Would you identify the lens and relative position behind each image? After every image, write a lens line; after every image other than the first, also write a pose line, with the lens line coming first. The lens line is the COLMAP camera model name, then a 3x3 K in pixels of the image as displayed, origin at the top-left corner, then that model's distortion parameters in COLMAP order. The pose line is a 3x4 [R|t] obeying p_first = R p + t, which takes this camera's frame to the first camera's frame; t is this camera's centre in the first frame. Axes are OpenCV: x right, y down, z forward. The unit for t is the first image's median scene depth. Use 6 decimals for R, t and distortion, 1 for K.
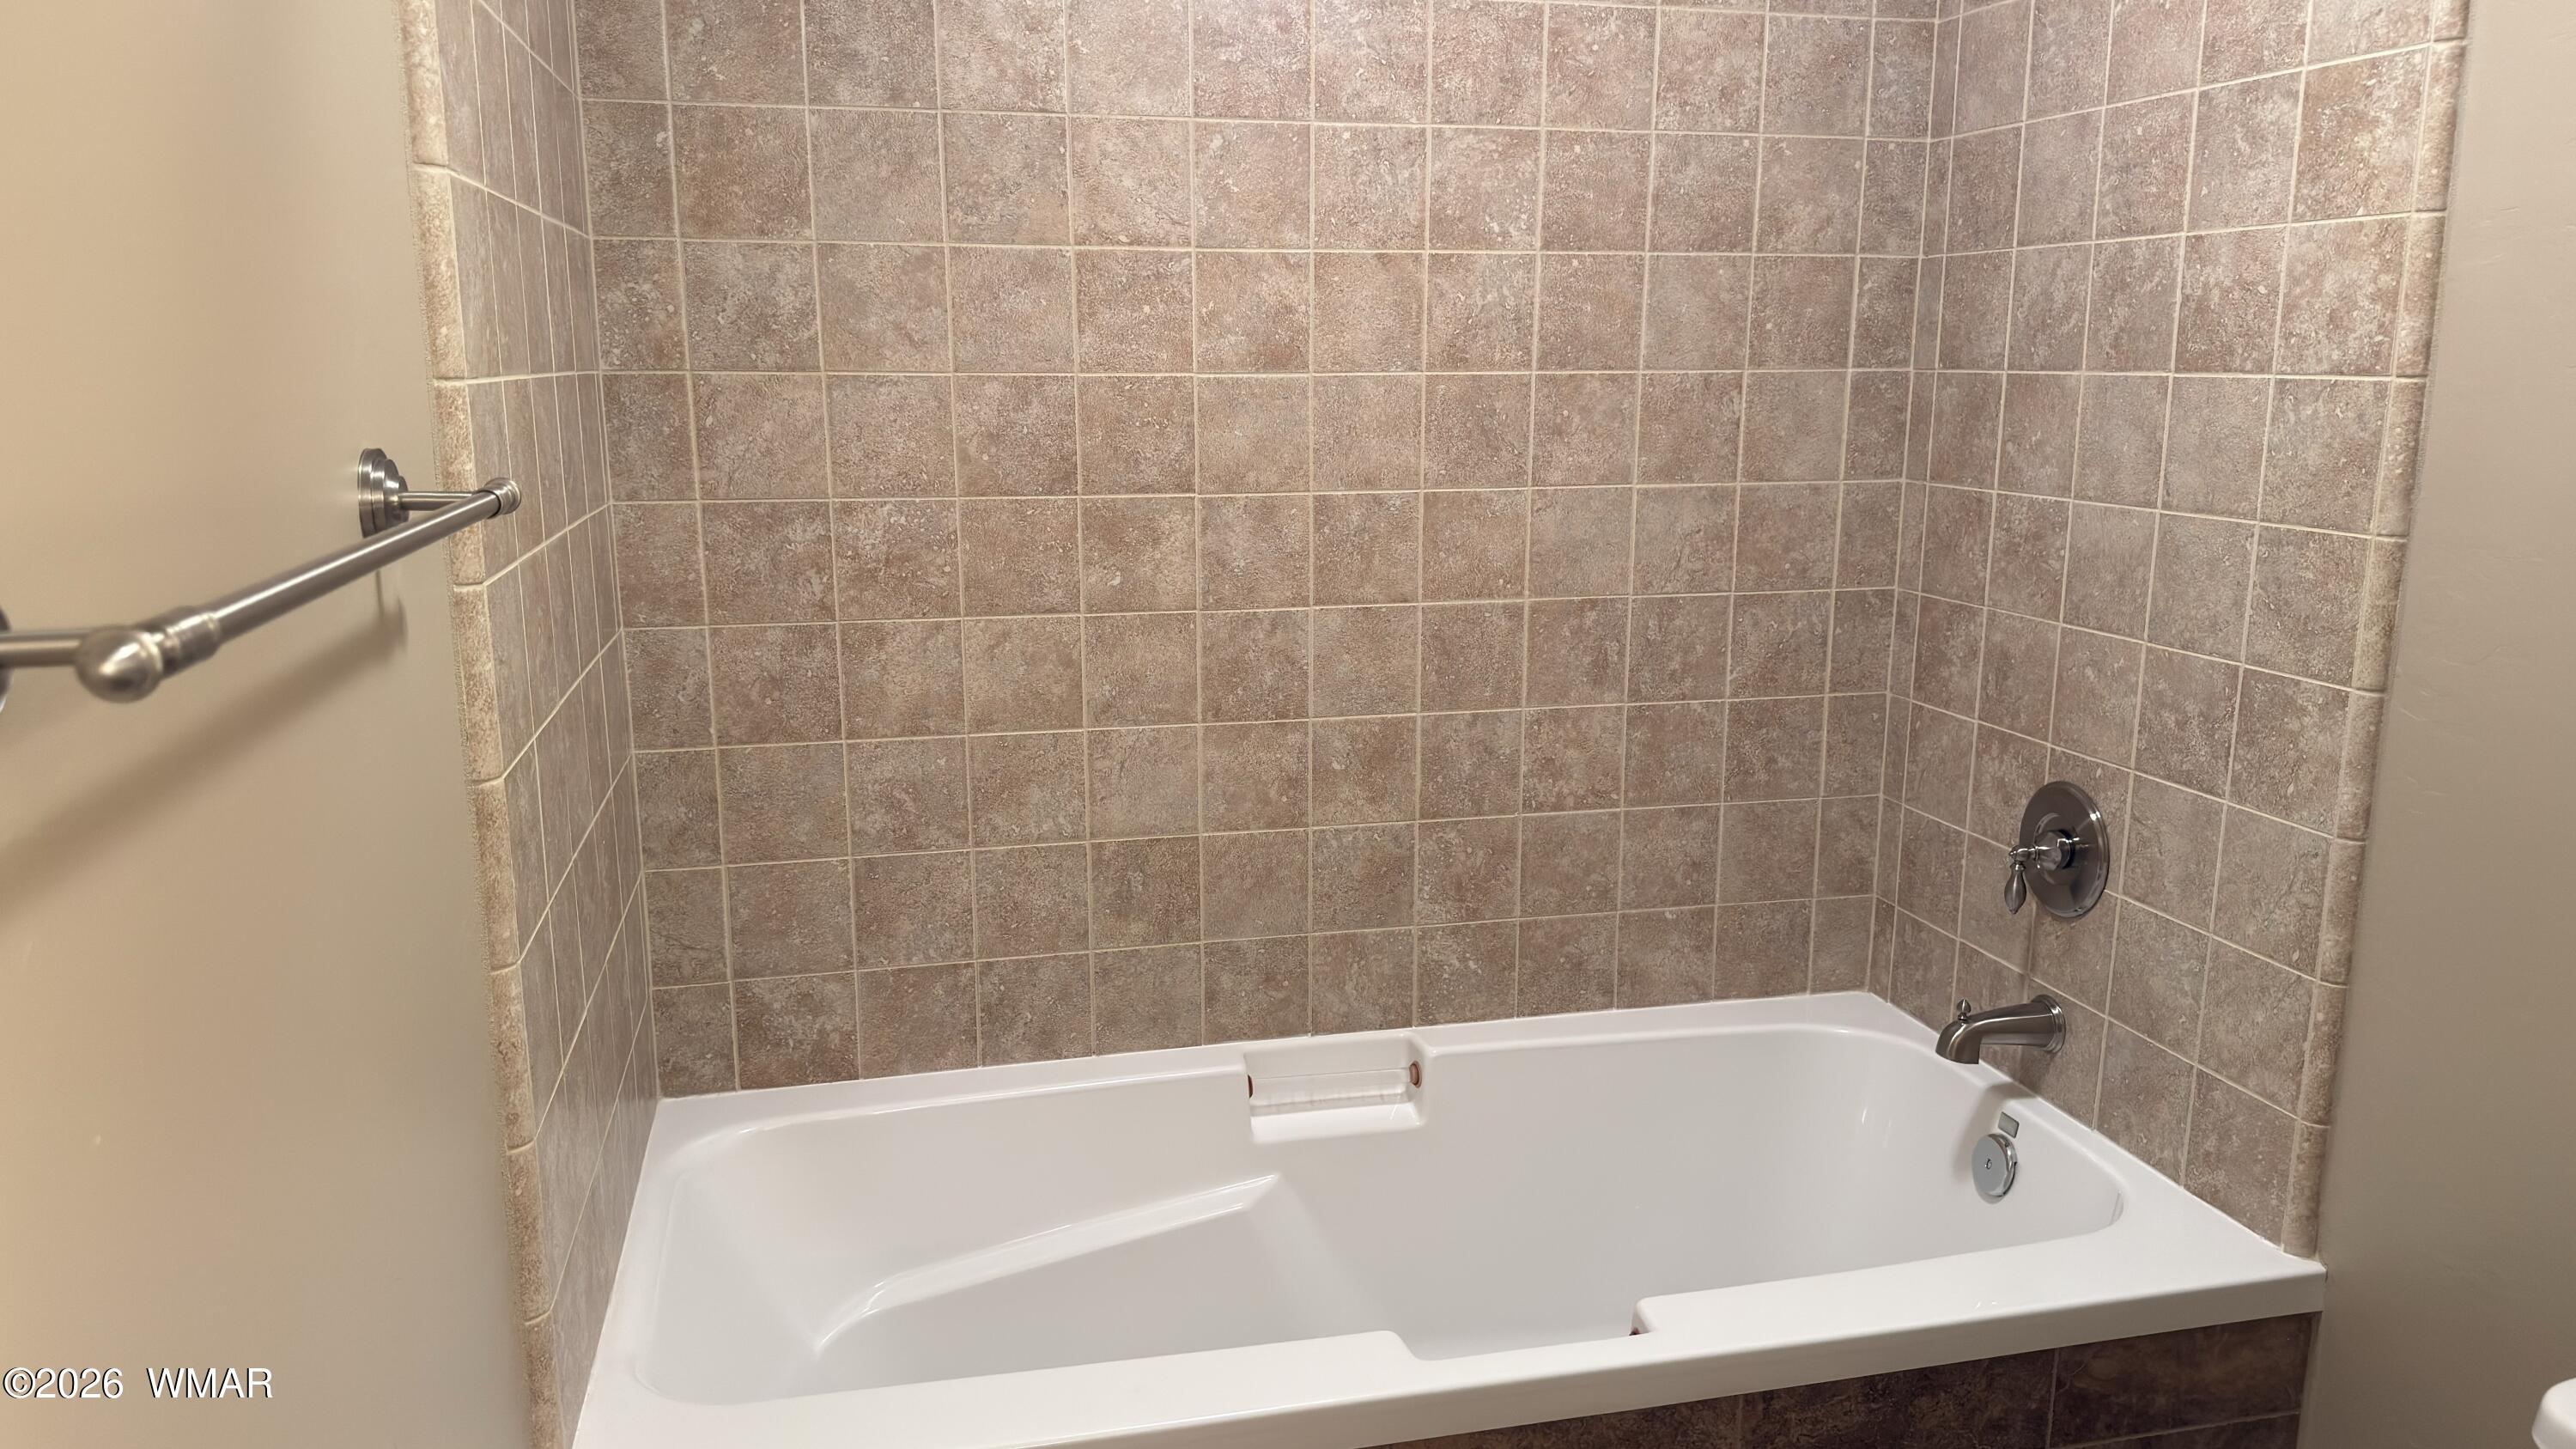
lens RADIAL K [[1797.5, 0, 1293.4], [0, 1797.5, 742.7], [0, 0, 1]] dist [0.071578, -0.103679]
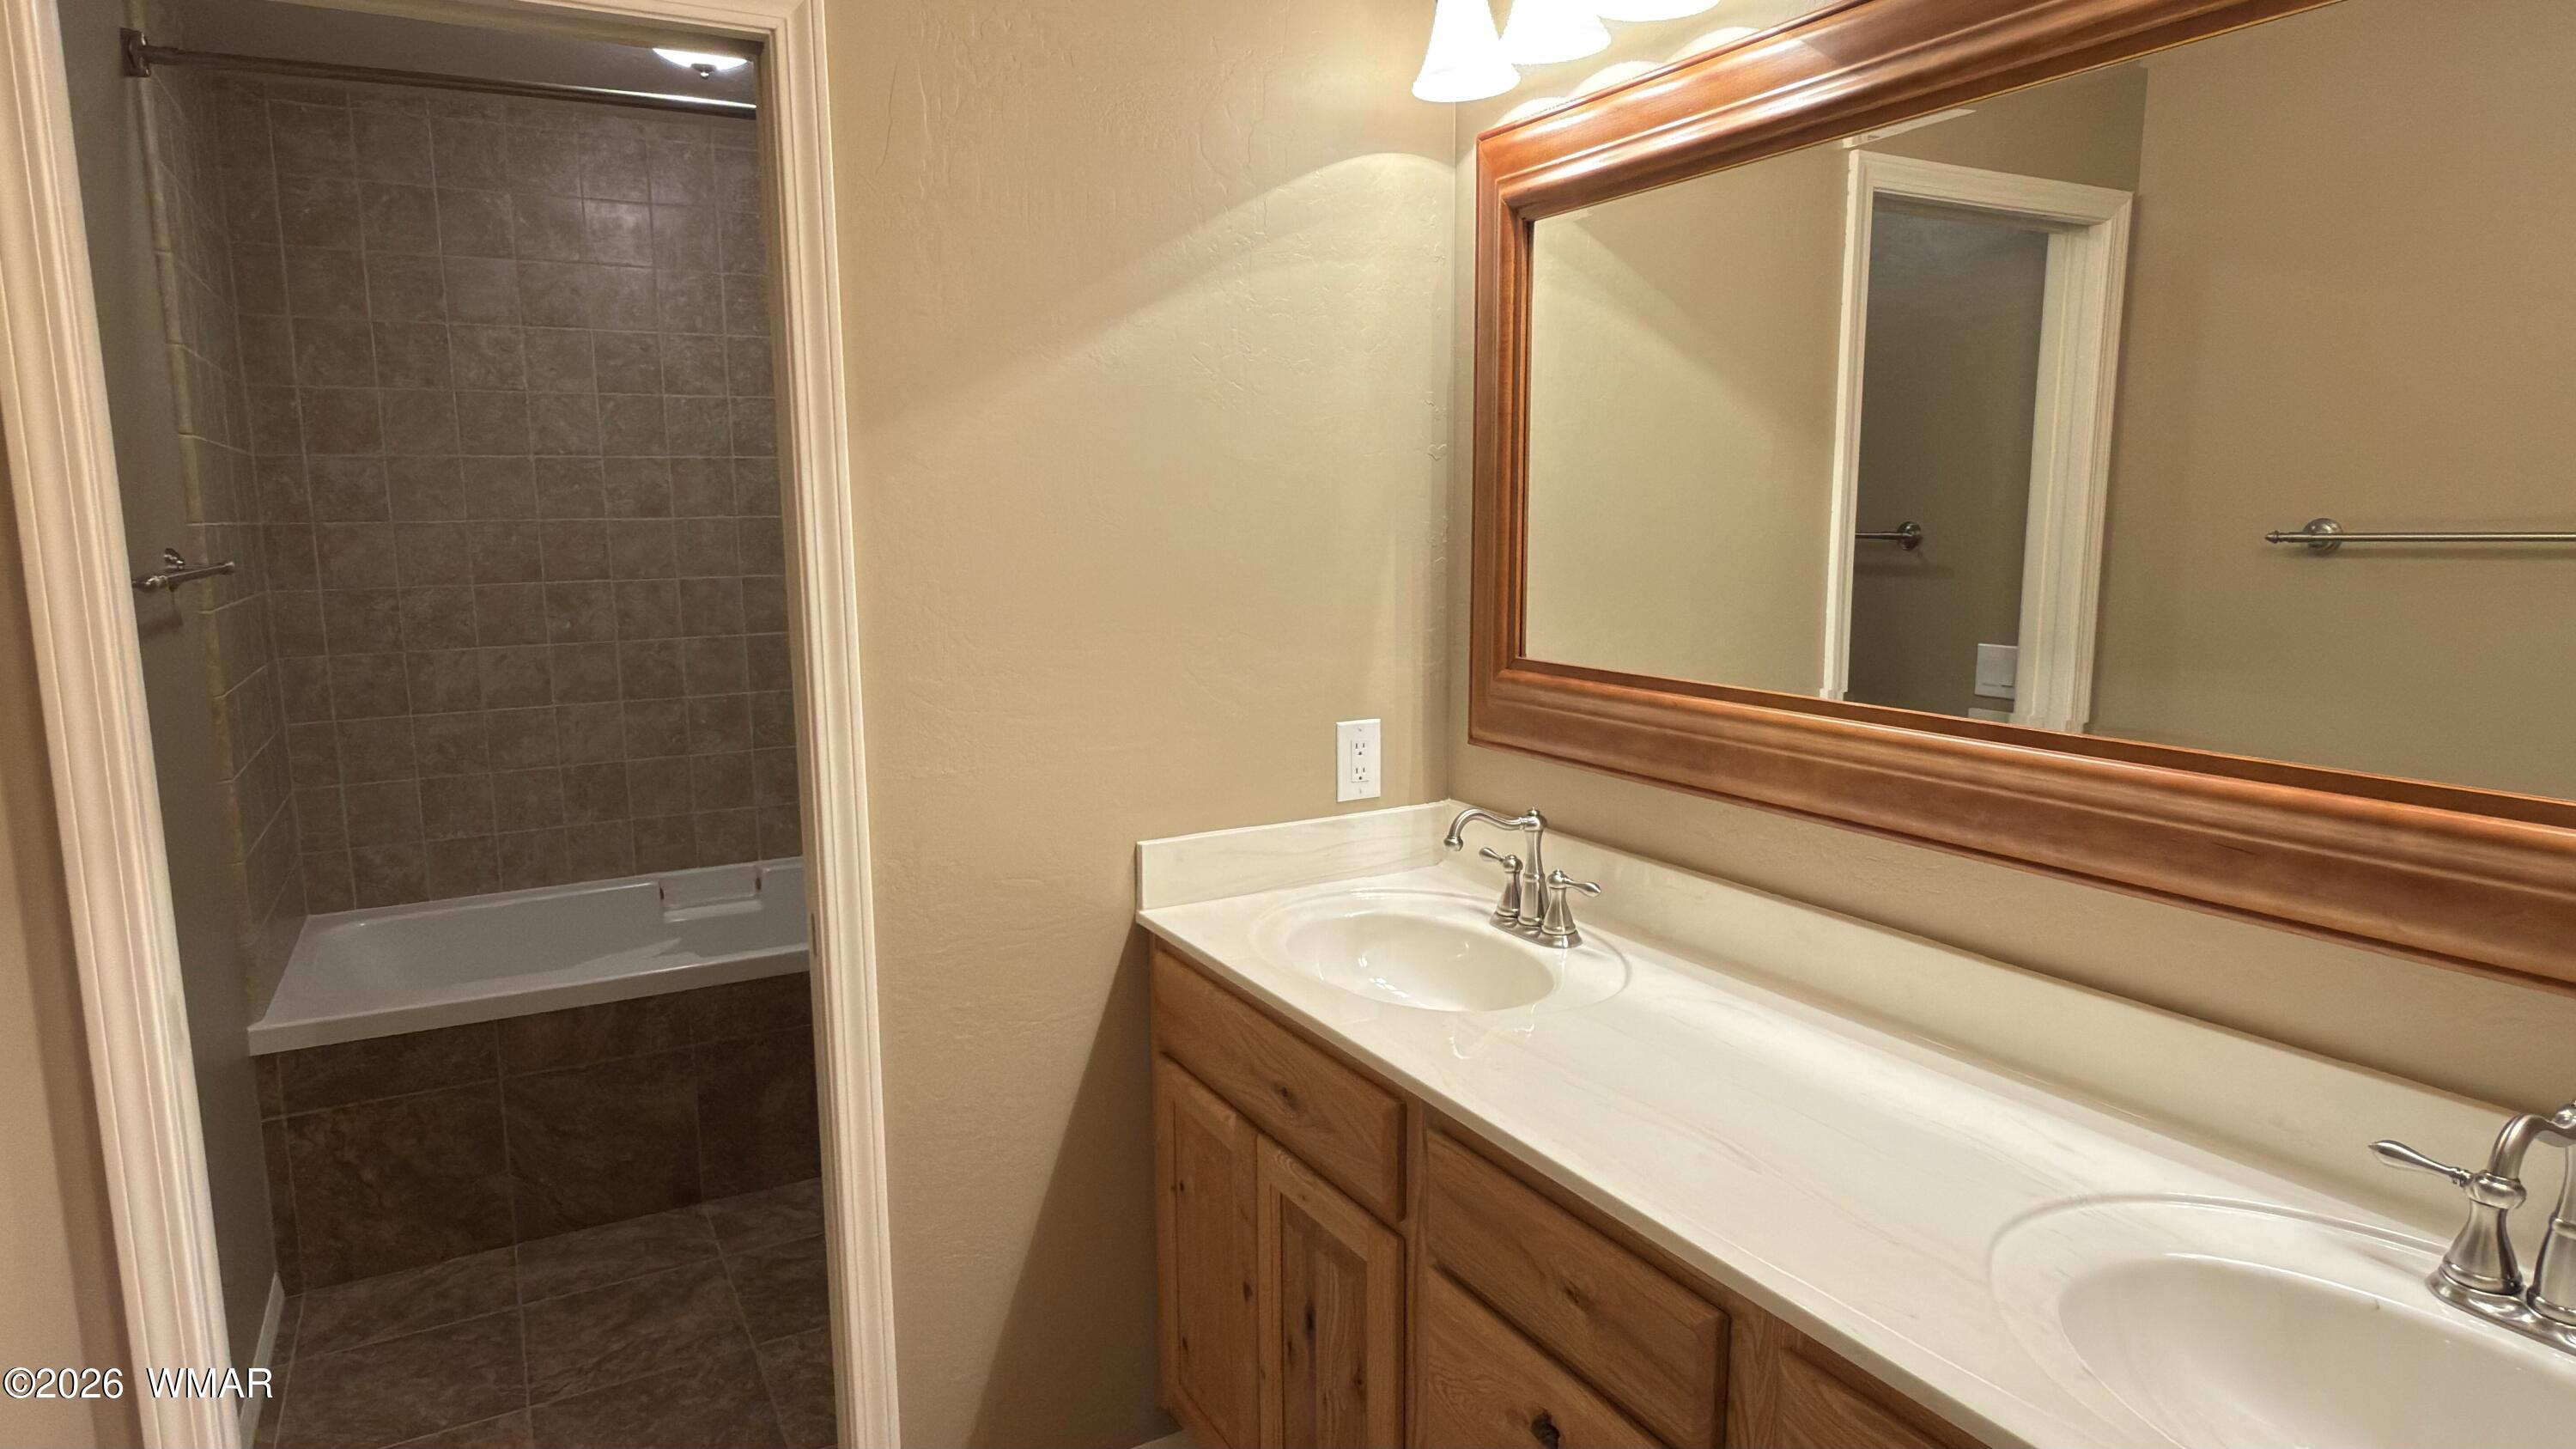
lens RADIAL K [[1420.2, 0, 1294.5], [0, 1420.2, 724.5], [0, 0, 1]] dist [-0.023750, 0.004823]
pose [[0.959735, -0.051825, 0.276085, 0.226450], [0.069105, 0.996188, -0.053228, 0.148835], [-0.272274, 0.070163, 0.959658, -0.649732]]
